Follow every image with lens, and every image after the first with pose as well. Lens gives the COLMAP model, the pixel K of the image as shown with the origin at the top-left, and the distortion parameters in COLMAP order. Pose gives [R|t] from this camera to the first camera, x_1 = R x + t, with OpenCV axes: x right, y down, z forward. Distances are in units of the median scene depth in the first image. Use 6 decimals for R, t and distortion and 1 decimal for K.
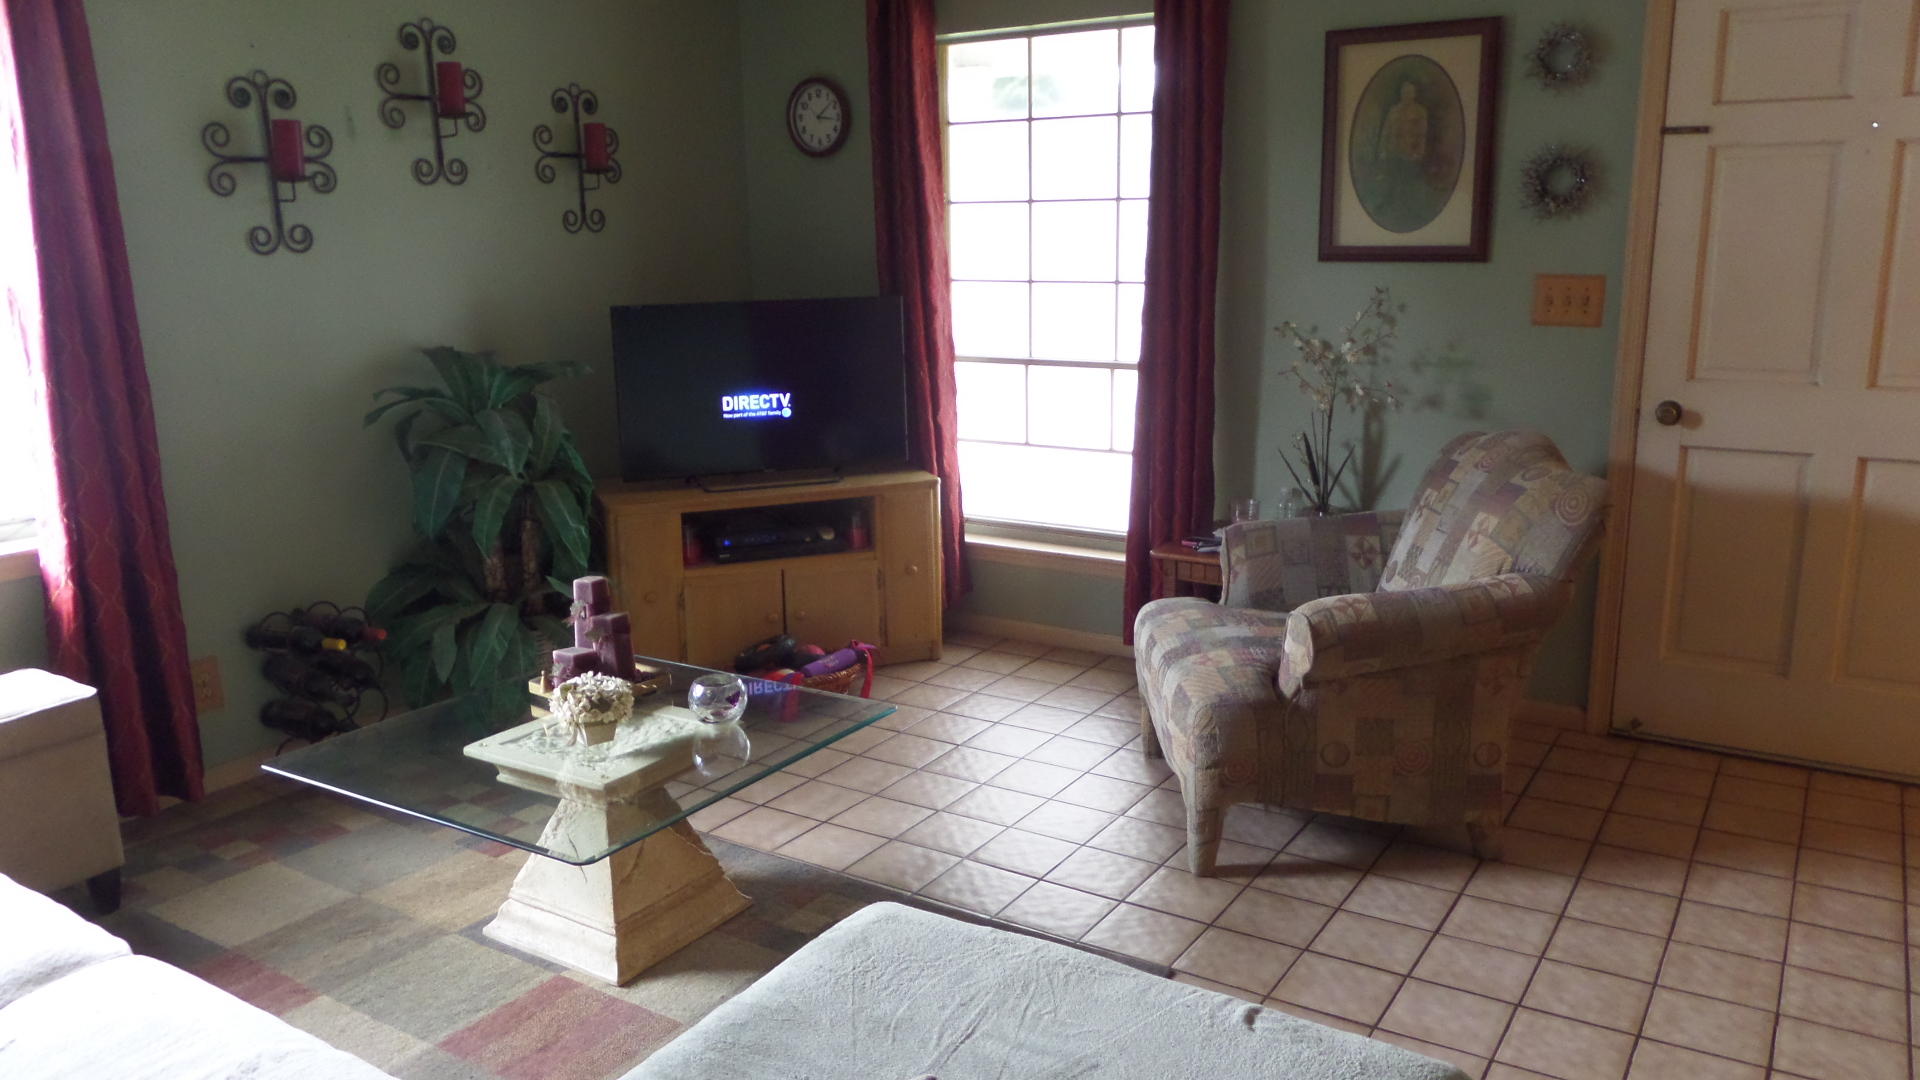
lens RADIAL K [[1389.1, 0, 963.9], [0, 1389.1, 556.5], [0, 0, 1]] dist [0.038973, -0.120916]
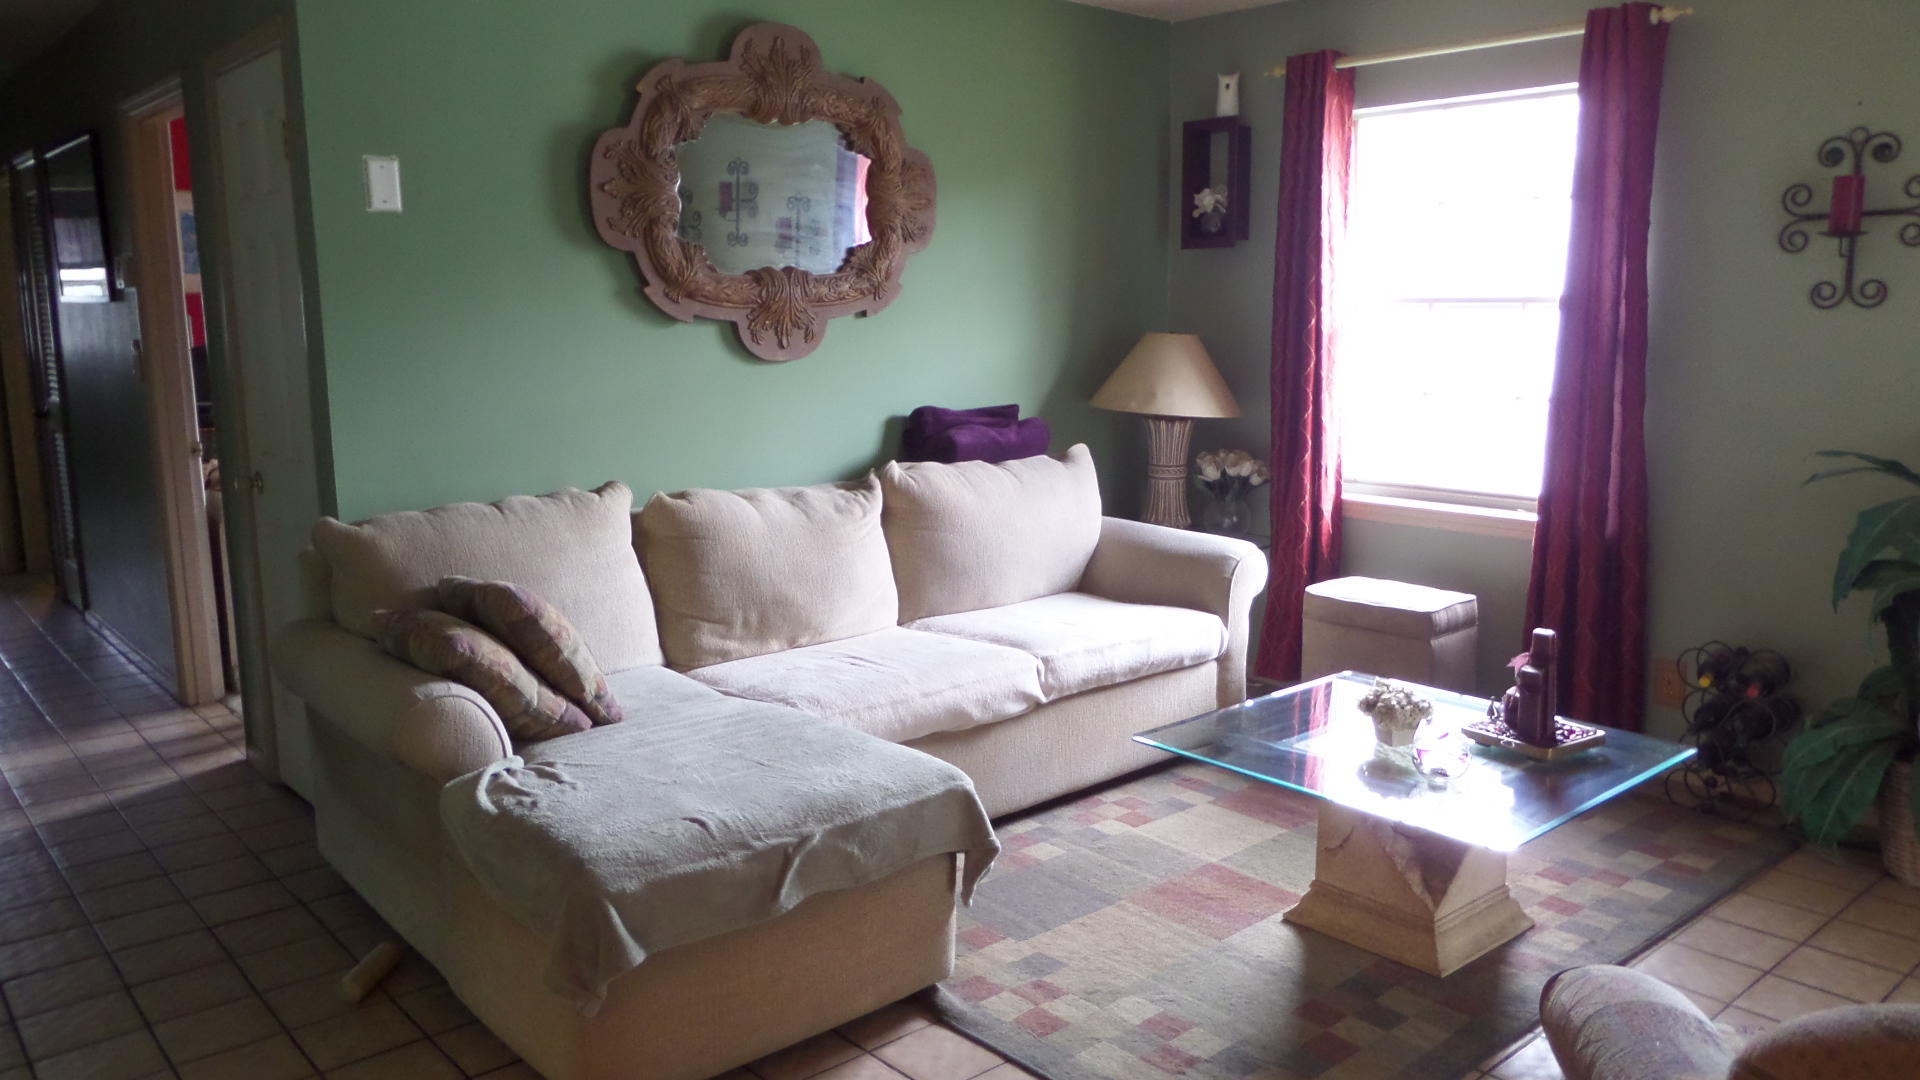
lens RADIAL K [[1404.5, 0, 954.0], [0, 1404.5, 538.6], [0, 0, 1]] dist [-0.008419, -0.008878]
pose [[-0.274175, 0.177124, -0.945228, 0.621842], [-0.206530, 0.949113, 0.237759, -0.156746], [0.939241, 0.260405, -0.223641, 0.624710]]
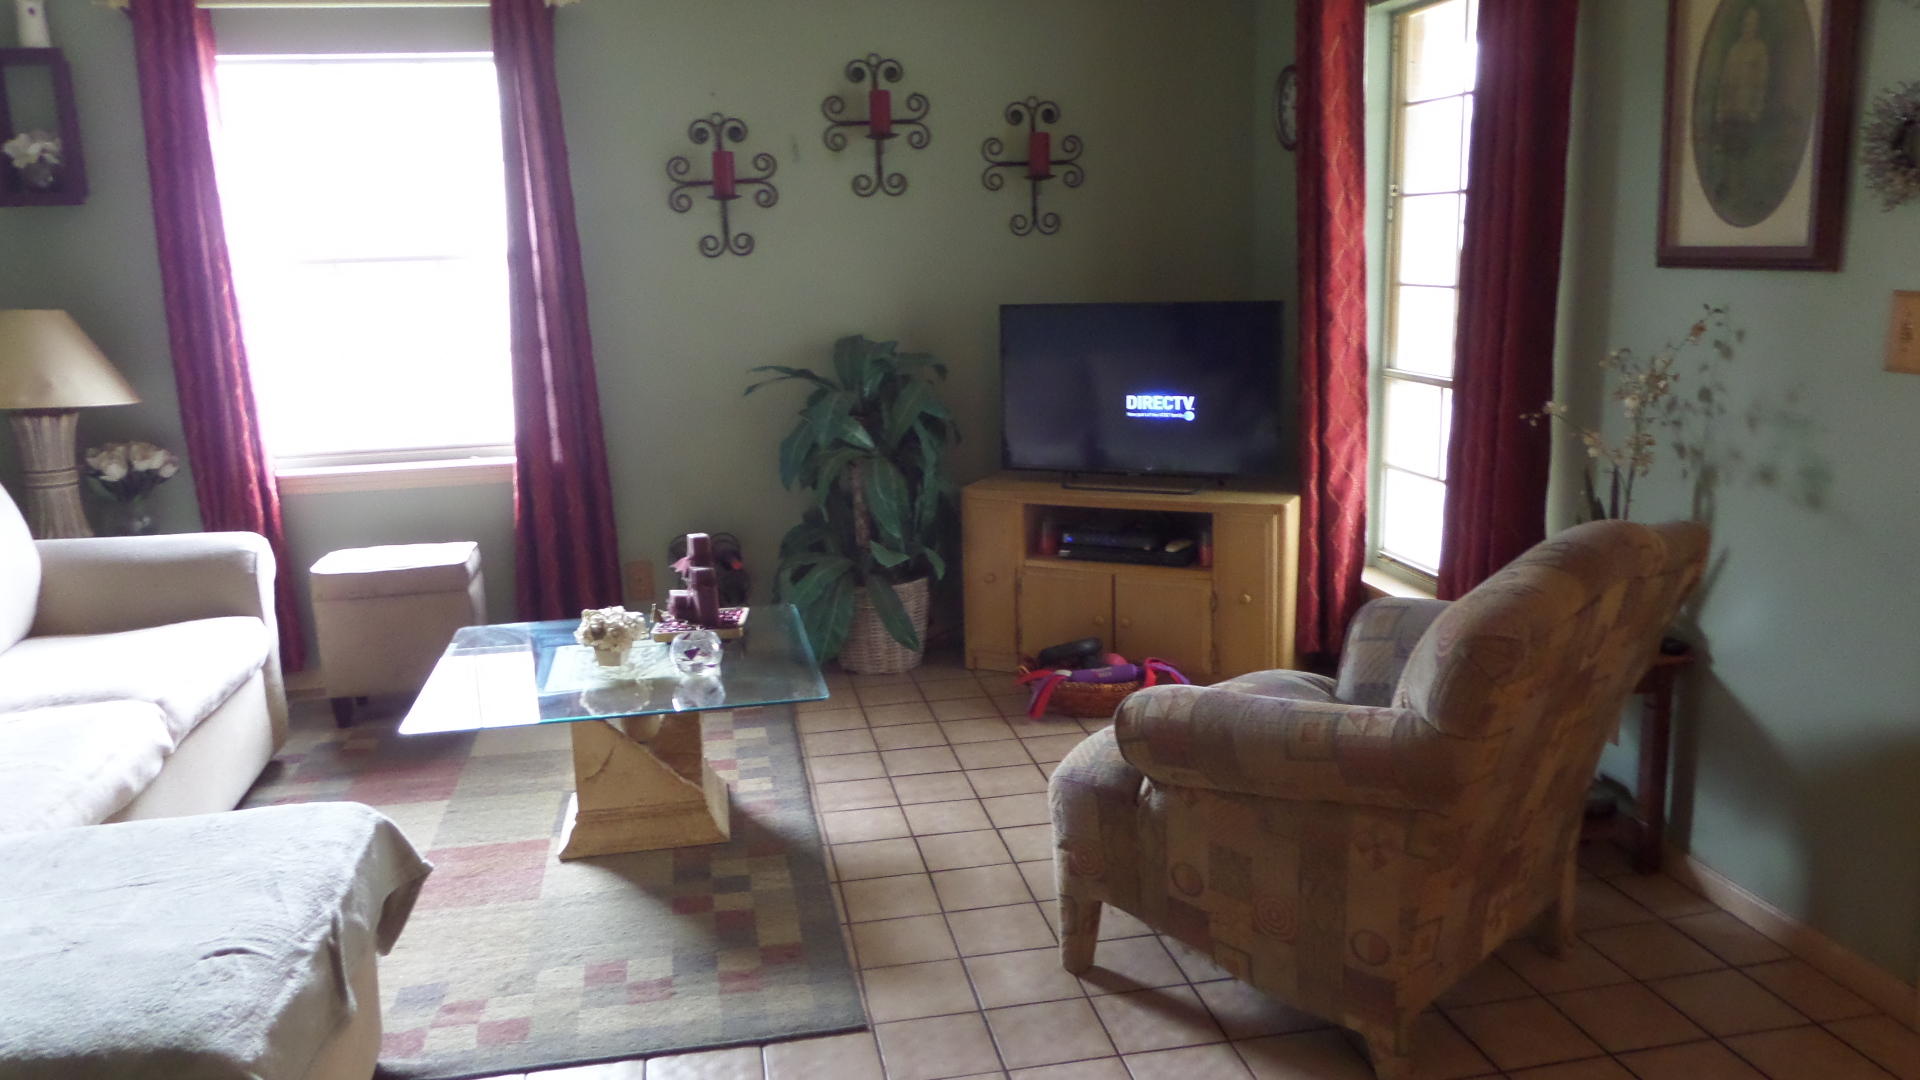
lens RADIAL K [[1404.5, 0, 954.0], [0, 1404.5, 538.6], [0, 0, 1]] dist [-0.008419, -0.008878]
pose [[0.689558, 0.143967, -0.709777, 0.564433], [-0.145422, 0.987606, 0.059041, -0.064518], [0.709480, 0.062505, 0.701948, 0.245768]]
